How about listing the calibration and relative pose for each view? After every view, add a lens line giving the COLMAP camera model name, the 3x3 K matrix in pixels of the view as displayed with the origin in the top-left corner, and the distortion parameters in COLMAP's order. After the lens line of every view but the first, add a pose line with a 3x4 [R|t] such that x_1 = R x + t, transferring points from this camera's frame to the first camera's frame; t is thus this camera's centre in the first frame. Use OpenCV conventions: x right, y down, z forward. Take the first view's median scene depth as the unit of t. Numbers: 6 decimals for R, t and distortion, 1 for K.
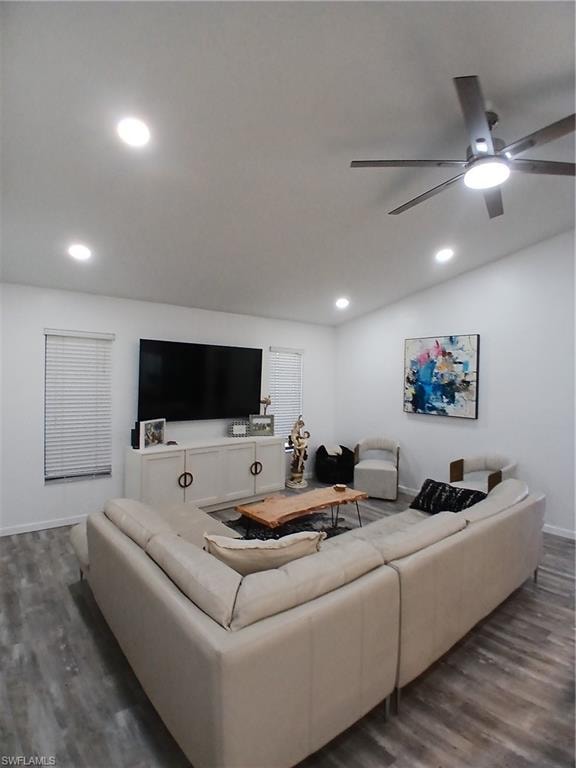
lens RADIAL K [[377.9, 0, 289.0], [0, 377.9, 372.1], [0, 0, 1]] dist [-0.022029, -0.025162]
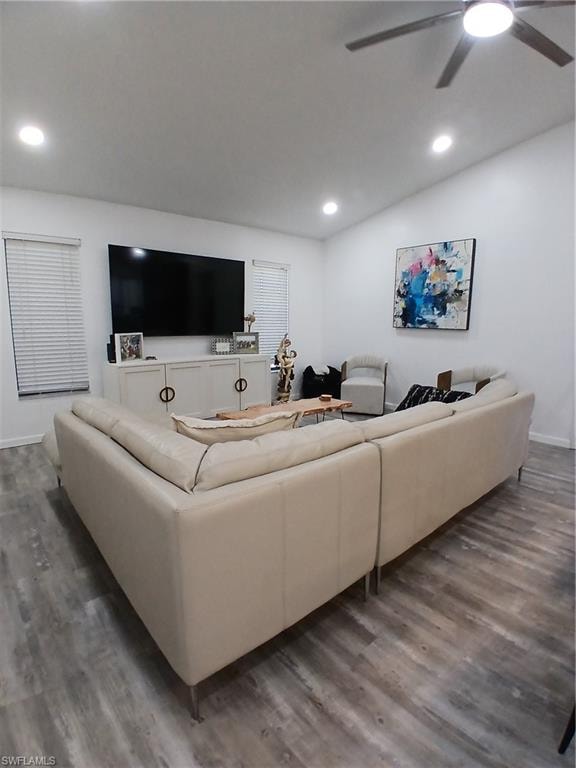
lens RADIAL K [[377.9, 0, 289.9], [0, 377.9, 371.7], [0, 0, 1]] dist [-0.022029, -0.025162]
pose [[0.999627, -0.011948, 0.024567, 0.027139], [0.007941, 0.987540, 0.157170, 0.115015], [-0.026138, -0.156916, 0.987266, 0.061933]]
